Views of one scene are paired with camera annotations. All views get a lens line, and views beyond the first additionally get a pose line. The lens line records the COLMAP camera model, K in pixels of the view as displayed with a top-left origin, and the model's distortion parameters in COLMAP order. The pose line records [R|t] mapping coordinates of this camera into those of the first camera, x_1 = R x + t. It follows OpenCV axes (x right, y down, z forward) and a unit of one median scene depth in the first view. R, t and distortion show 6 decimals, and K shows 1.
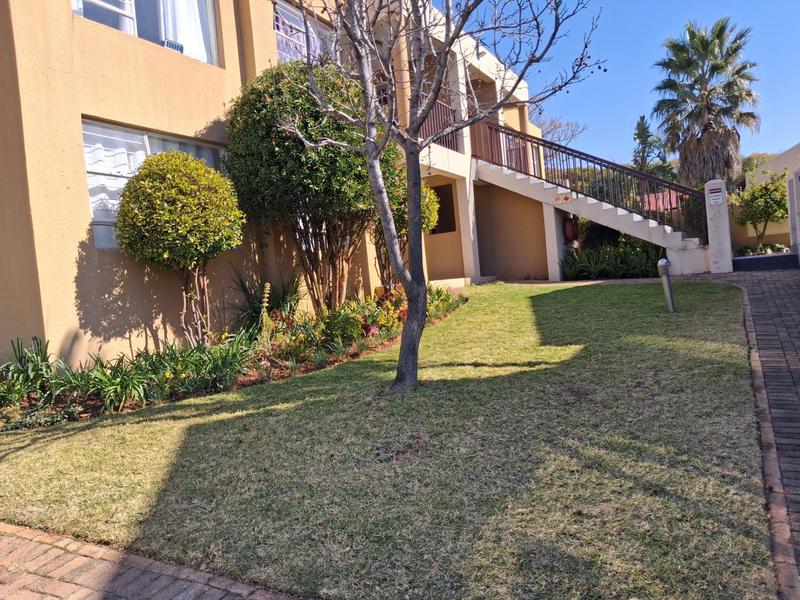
lens RADIAL K [[642.6, 0, 400.0], [0, 642.6, 300.0], [0, 0, 1]] dist [0.004344, 0.001011]
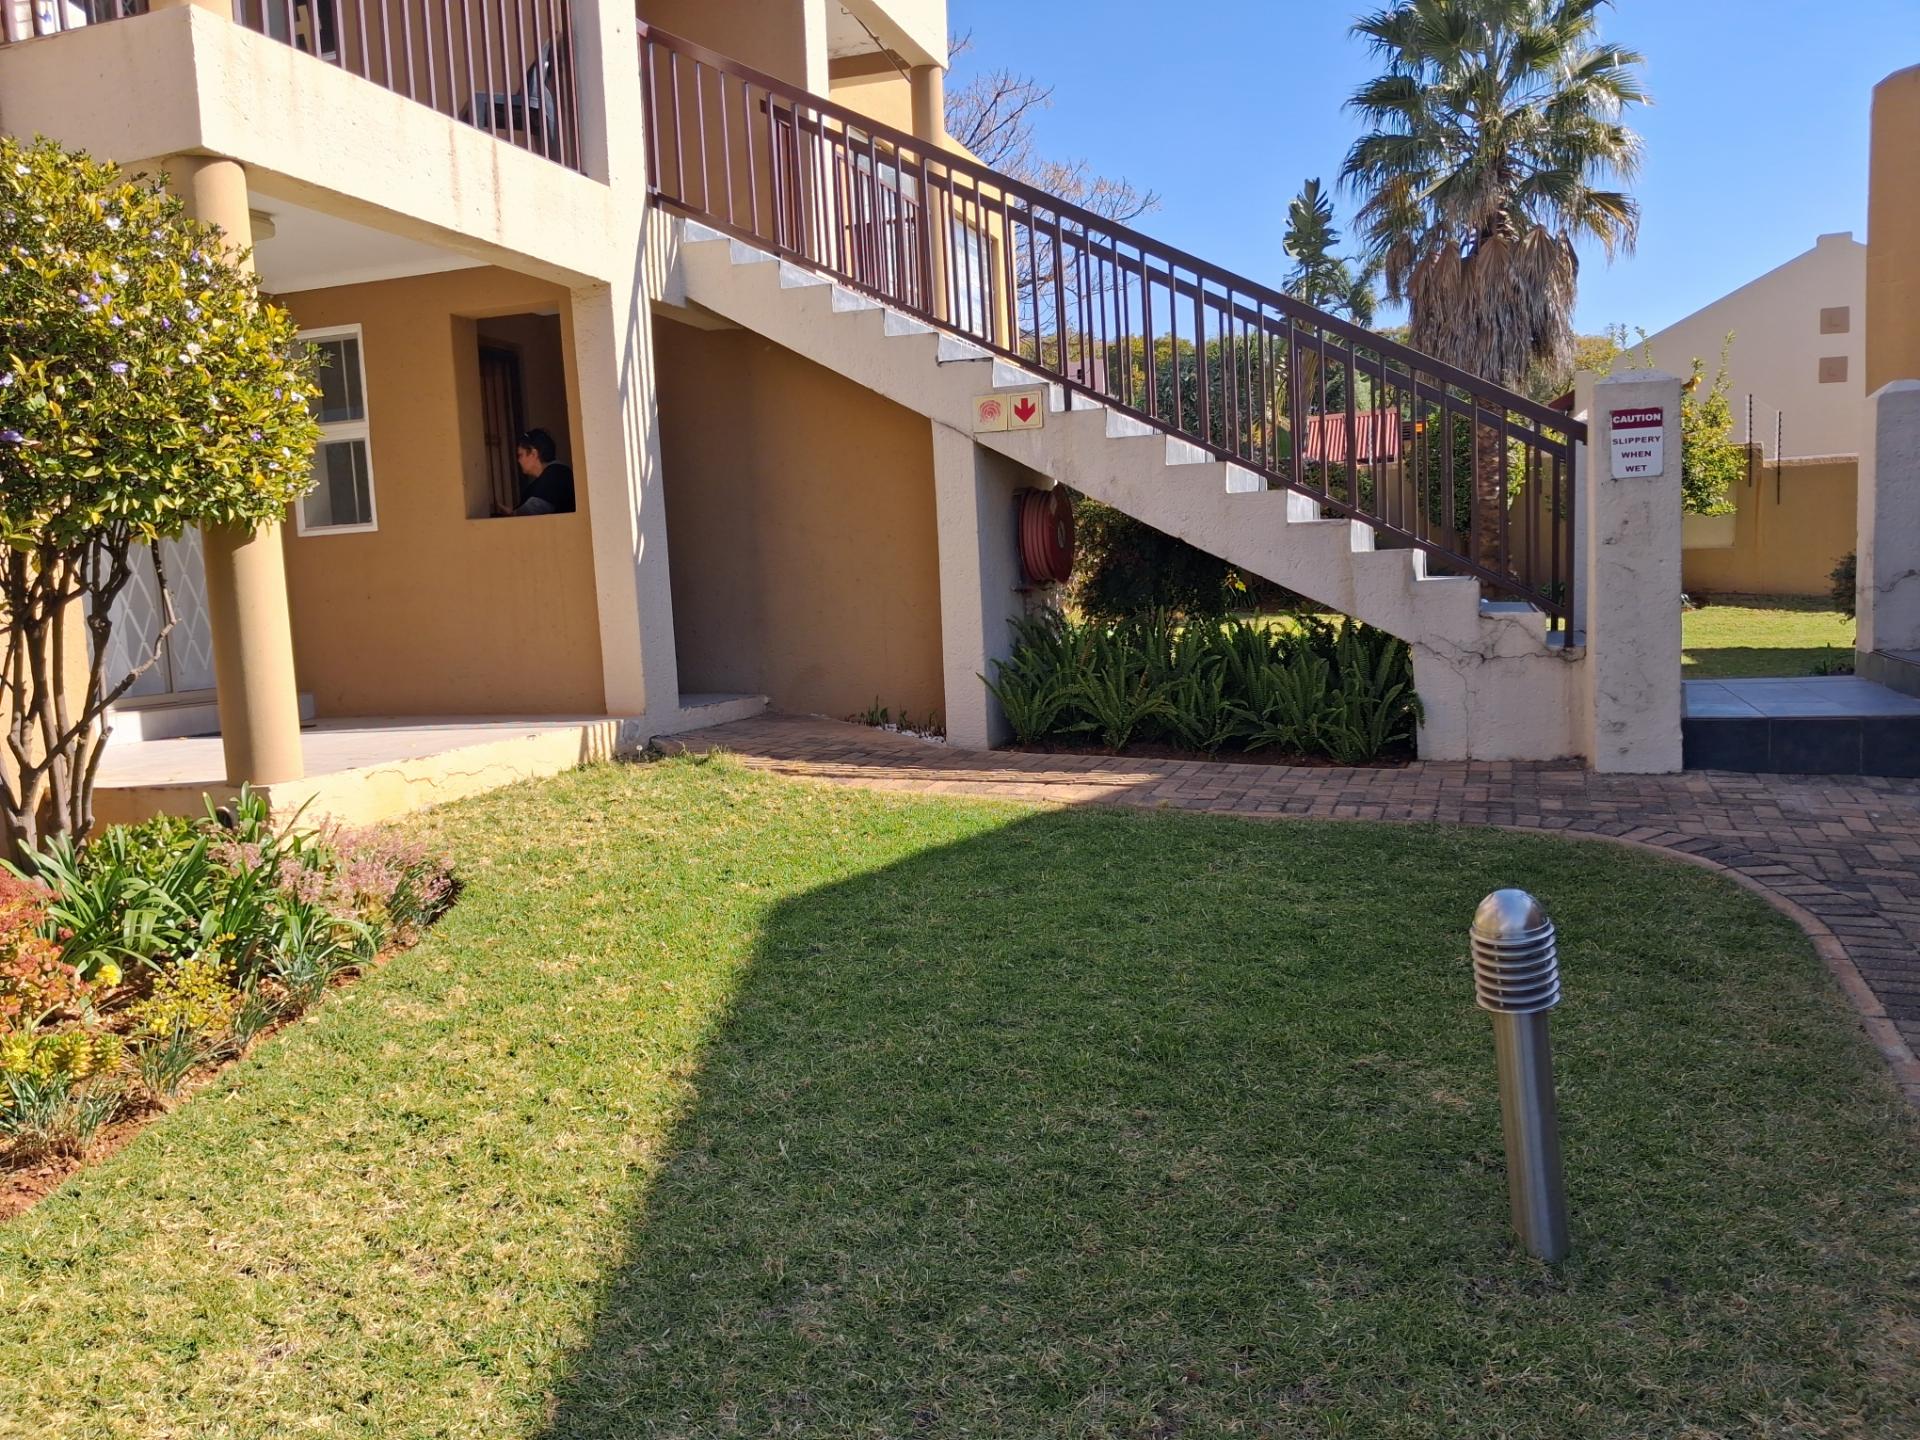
lens RADIAL K [[1515.0, 0, 960.0], [0, 1515.0, 720.0], [0, 0, 1]] dist [0.029531, -0.028251]
pose [[0.986420, 0.035871, 0.160276, 0.131792], [-0.044904, 0.997579, 0.053098, -0.063524], [-0.157984, -0.059574, 0.985643, 0.390948]]
